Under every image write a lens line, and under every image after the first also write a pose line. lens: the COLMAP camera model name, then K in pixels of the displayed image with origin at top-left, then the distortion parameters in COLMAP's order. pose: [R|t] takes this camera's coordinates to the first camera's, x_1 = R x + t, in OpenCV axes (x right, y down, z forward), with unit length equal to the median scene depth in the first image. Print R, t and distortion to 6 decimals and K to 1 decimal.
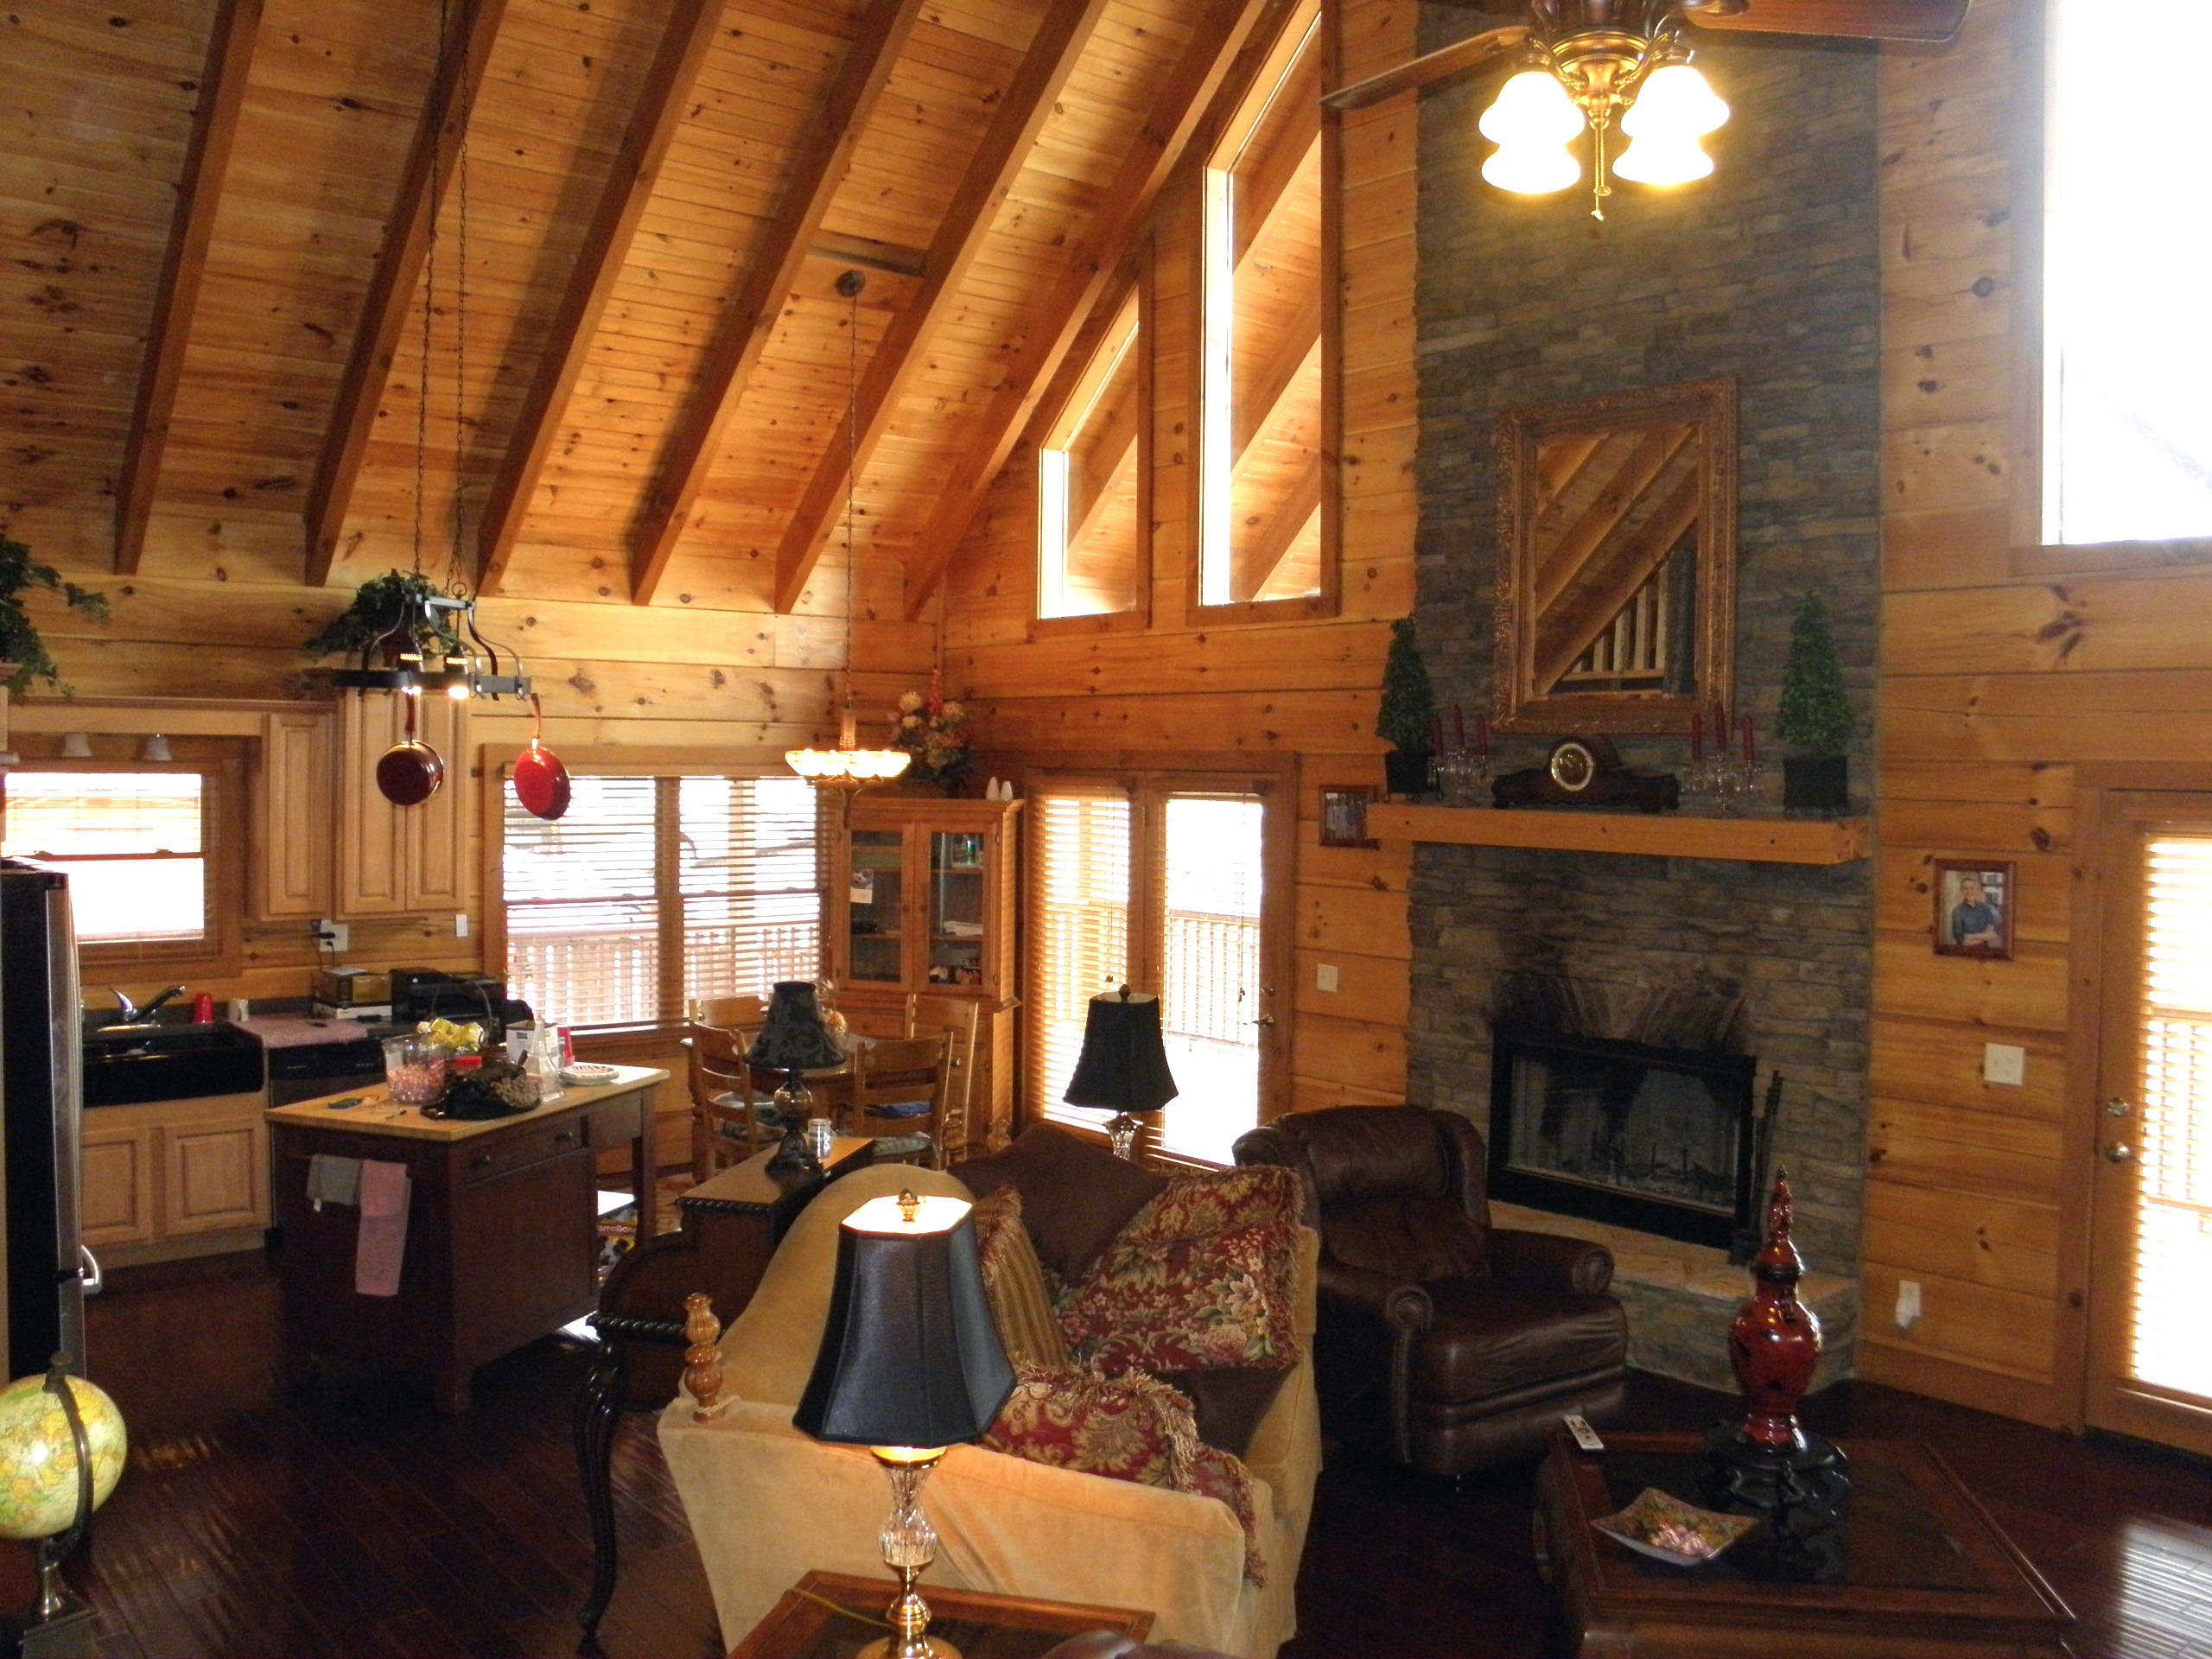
lens RADIAL K [[1861.1, 0, 1101.5], [0, 1861.1, 801.9], [0, 0, 1]] dist [-0.199055, 0.171894]
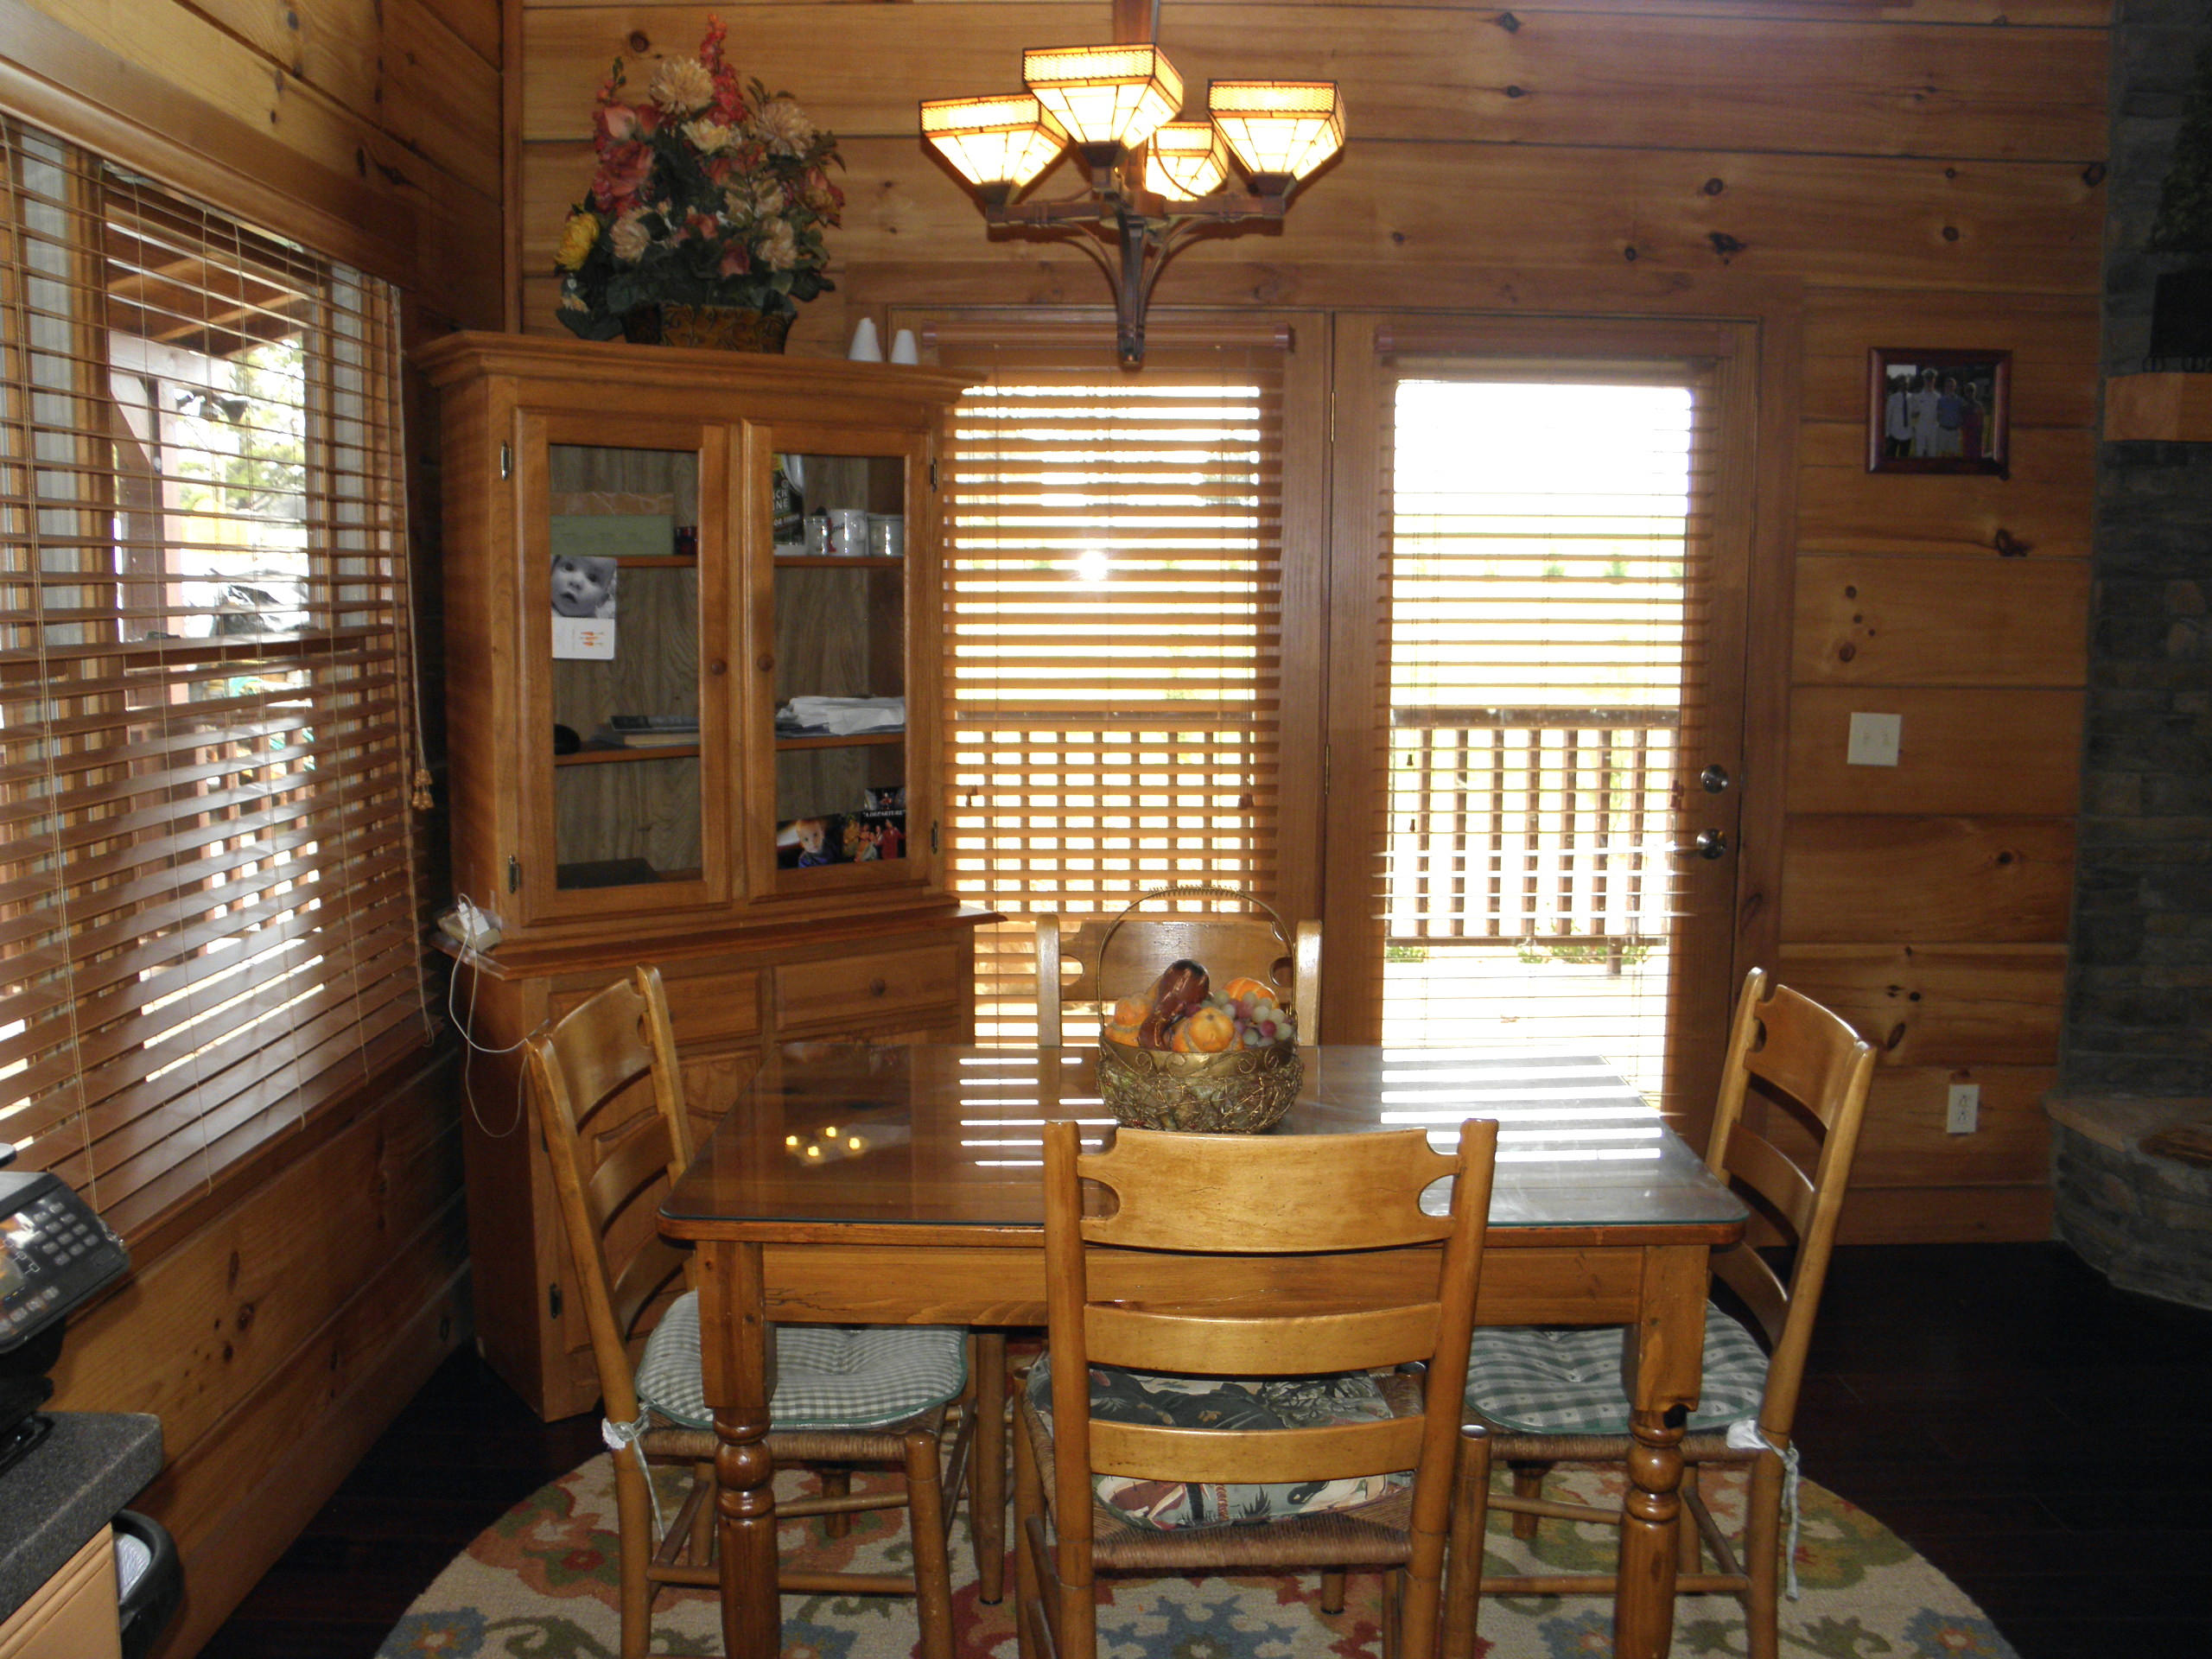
lens RADIAL K [[1856.6, 0, 1095.6], [0, 1856.6, 788.6], [0, 0, 1]] dist [-0.179985, 0.163930]
pose [[0.632604, -0.094877, 0.768642, -0.463318], [0.019122, 0.994079, 0.106966, 0.062108], [-0.774240, -0.052969, 0.630672, 1.017227]]
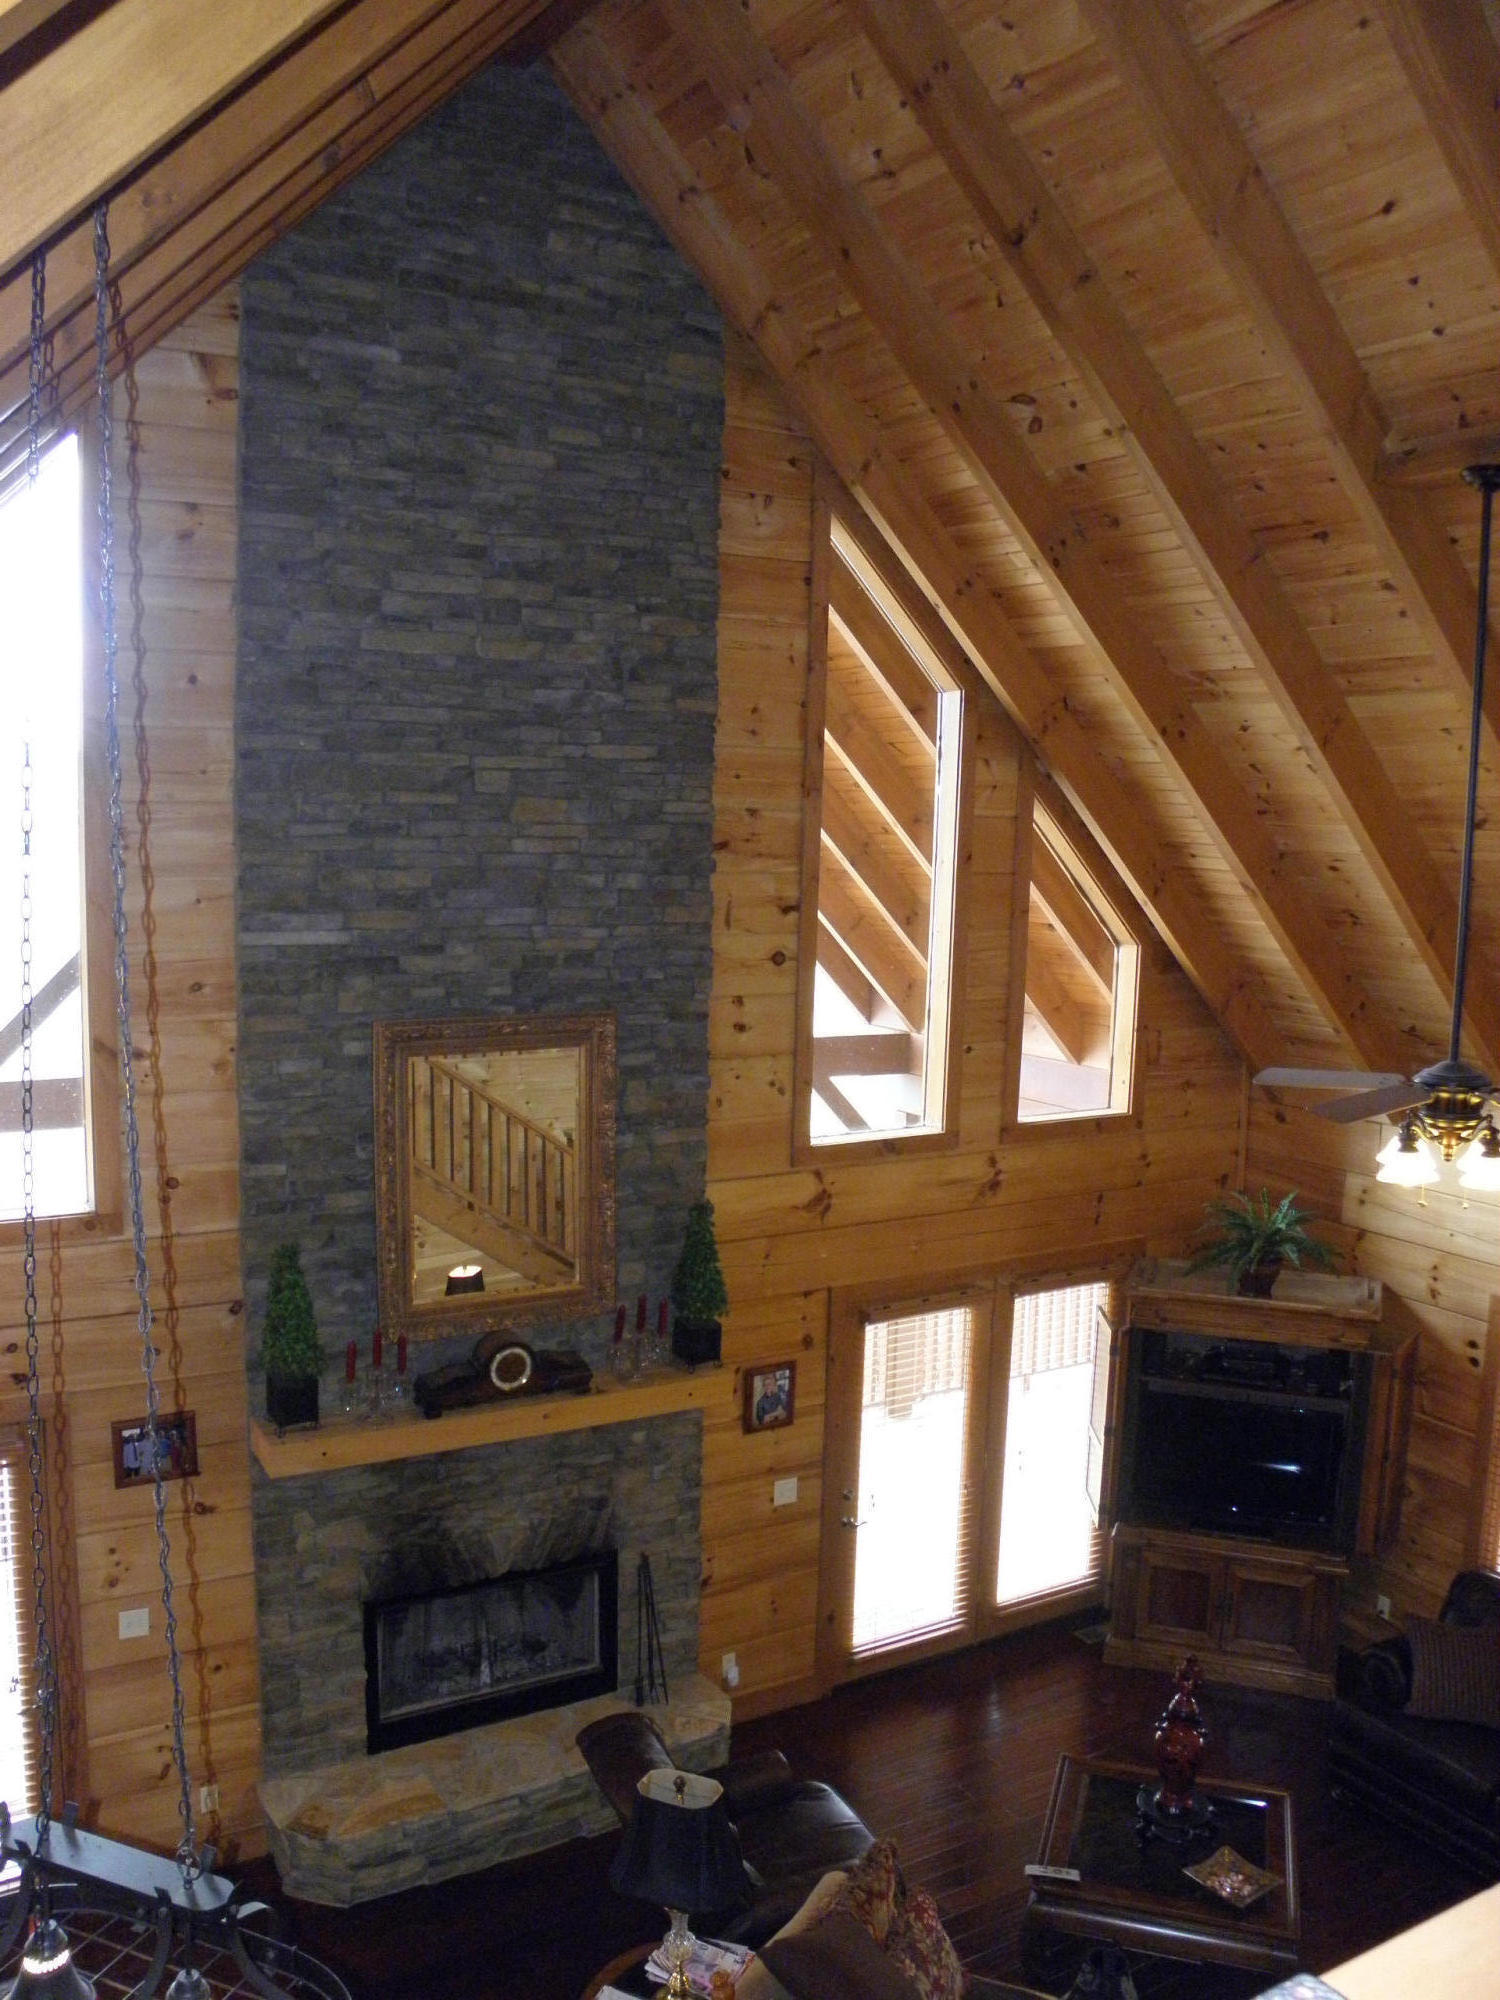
lens RADIAL K [[1682.8, 0, 731.0], [0, 1682.8, 997.3], [0, 0, 1]] dist [-0.199055, 0.171894]
pose [[0.156237, -0.119117, 0.980511, -0.667154], [-0.000307, 0.992695, 0.120647, -0.356792], [-0.987720, -0.019151, 0.155059, 0.714353]]
